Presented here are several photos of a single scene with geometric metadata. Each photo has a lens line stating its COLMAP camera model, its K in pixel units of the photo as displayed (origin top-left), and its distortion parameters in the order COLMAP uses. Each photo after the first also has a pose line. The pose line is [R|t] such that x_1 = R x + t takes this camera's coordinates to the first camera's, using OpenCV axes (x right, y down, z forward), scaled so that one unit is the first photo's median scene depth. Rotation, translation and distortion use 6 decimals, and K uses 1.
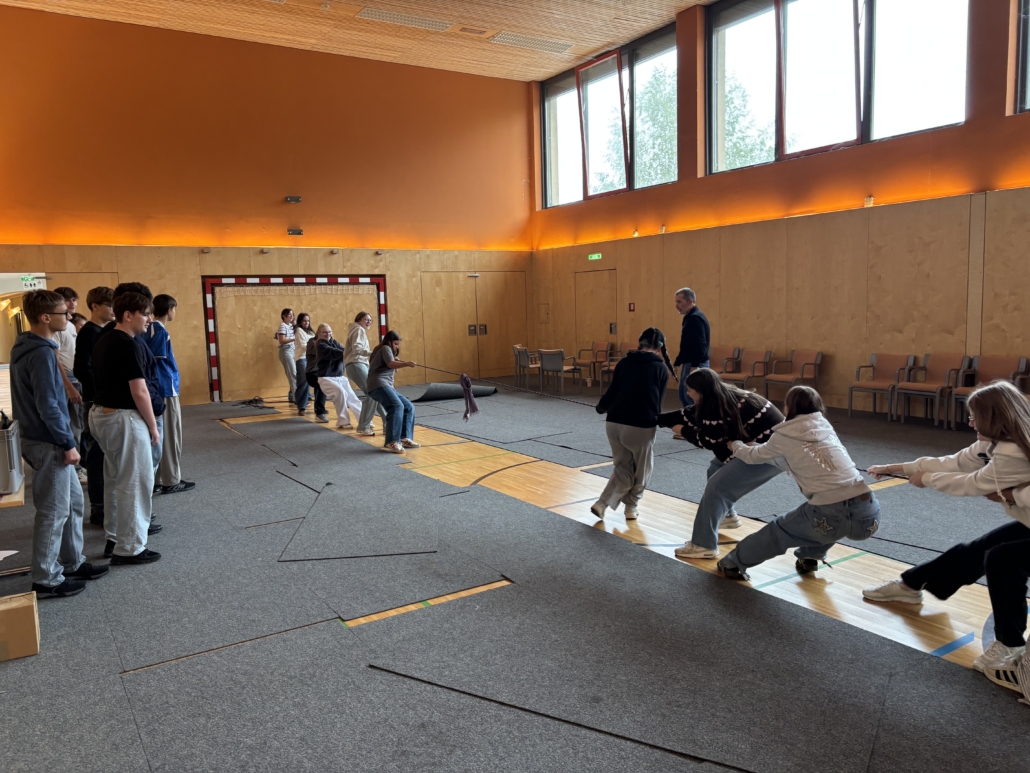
lens RADIAL K [[790.9, 0, 518.7], [0, 790.9, 386.3], [0, 0, 1]] dist [0.028053, 0.004628]
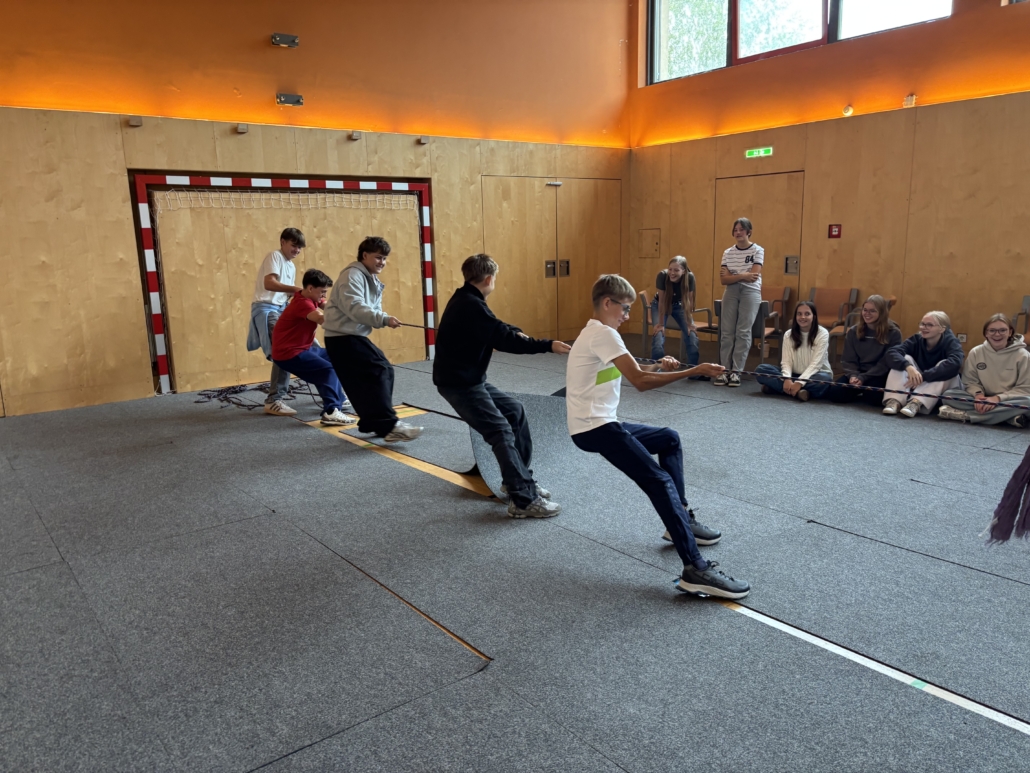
lens RADIAL K [[790.9, 0, 517.7], [0, 790.9, 392.5], [0, 0, 1]] dist [0.028053, 0.004628]
pose [[0.995720, -0.014607, 0.091263, -0.164523], [0.006647, 0.996193, 0.086918, -0.027953], [-0.092185, -0.085939, 0.992026, 0.370768]]
